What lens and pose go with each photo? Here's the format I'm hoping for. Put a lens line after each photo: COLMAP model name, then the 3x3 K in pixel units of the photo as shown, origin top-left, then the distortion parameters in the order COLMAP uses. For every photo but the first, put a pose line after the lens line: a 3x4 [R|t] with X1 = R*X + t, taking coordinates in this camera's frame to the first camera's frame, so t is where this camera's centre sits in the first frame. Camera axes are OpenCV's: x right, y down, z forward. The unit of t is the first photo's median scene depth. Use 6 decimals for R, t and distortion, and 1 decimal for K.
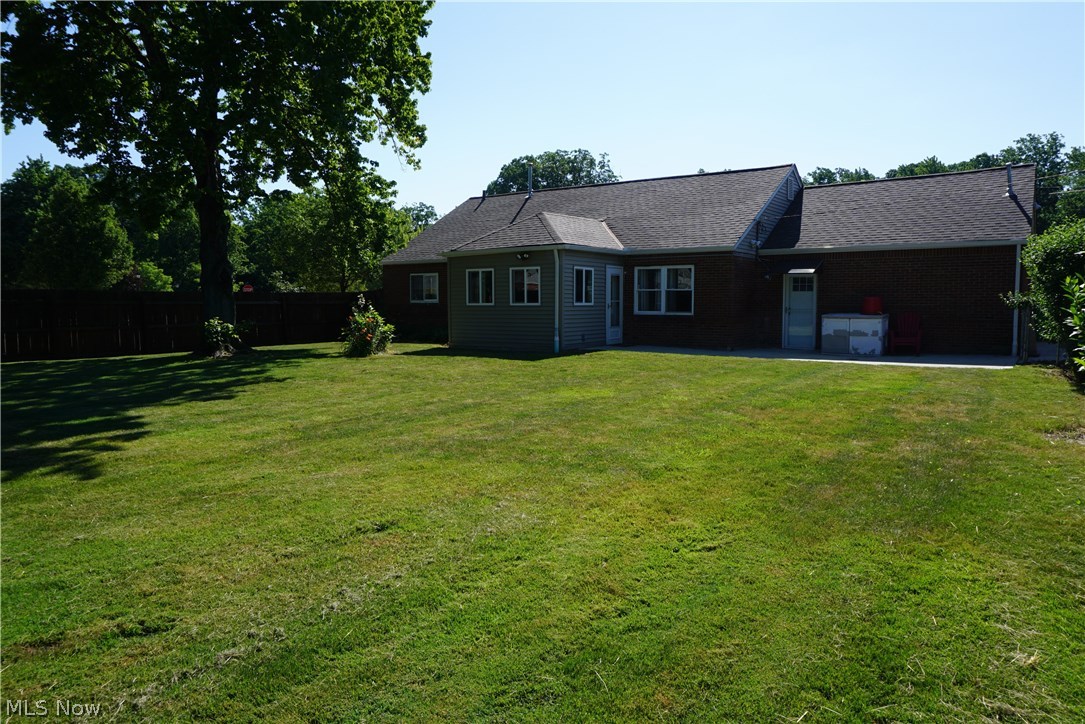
lens RADIAL K [[735.6, 0, 541.5], [0, 735.6, 363.9], [0, 0, 1]] dist [-0.032278, 0.029479]
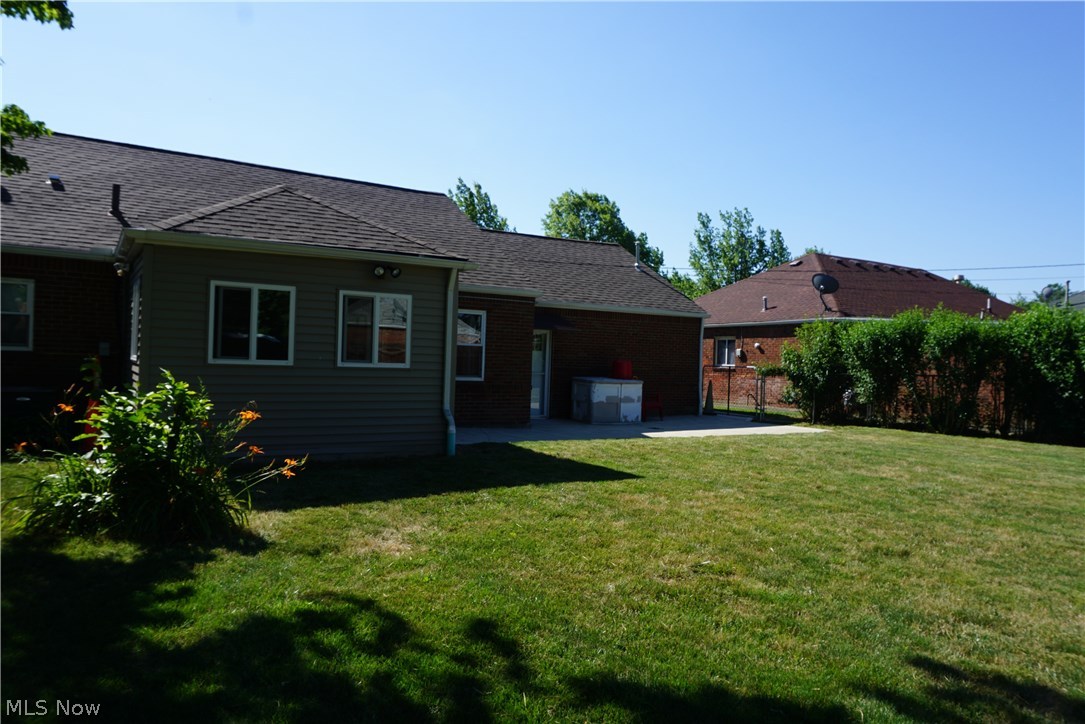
lens RADIAL K [[735.6, 0, 543.5], [0, 735.6, 357.1], [0, 0, 1]] dist [-0.032278, 0.029479]
pose [[0.390152, 0.016360, 0.920605, -0.438891], [0.046672, 0.998205, -0.037518, -0.061192], [-0.919567, 0.057604, 0.388688, 0.683802]]
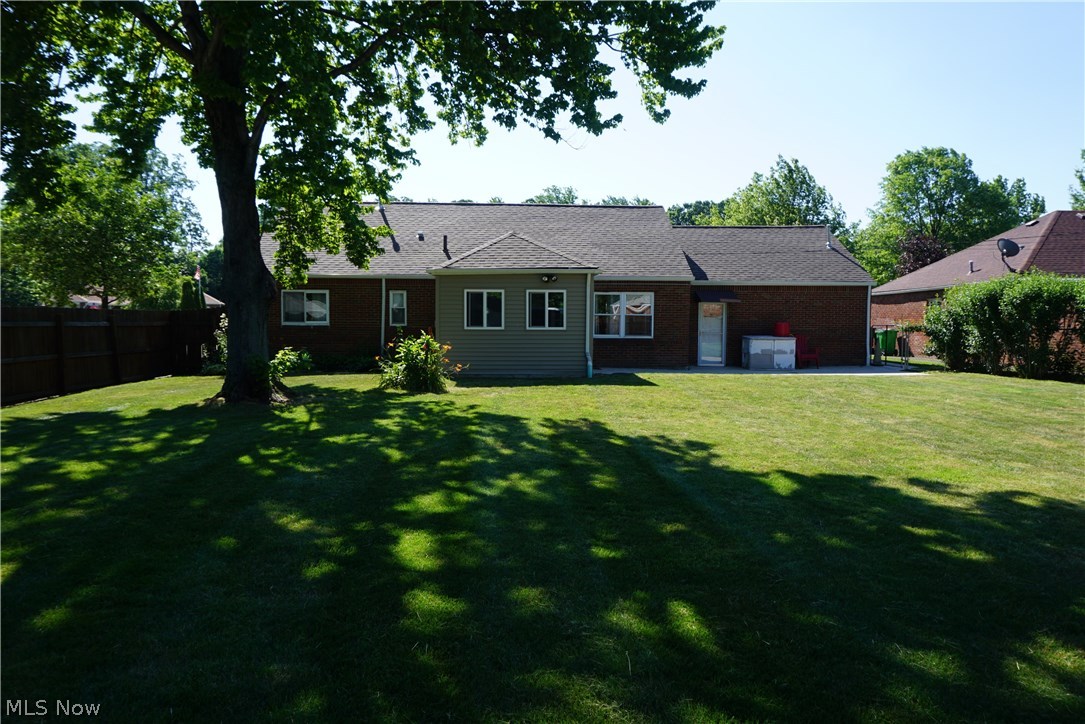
lens RADIAL K [[735.6, 0, 541.6], [0, 735.6, 362.8], [0, 0, 1]] dist [-0.032278, 0.029479]
pose [[0.797027, -0.028270, 0.603282, -0.599003], [0.044469, 0.998939, -0.011939, -0.024759], [-0.602305, 0.036343, 0.797439, 0.235777]]
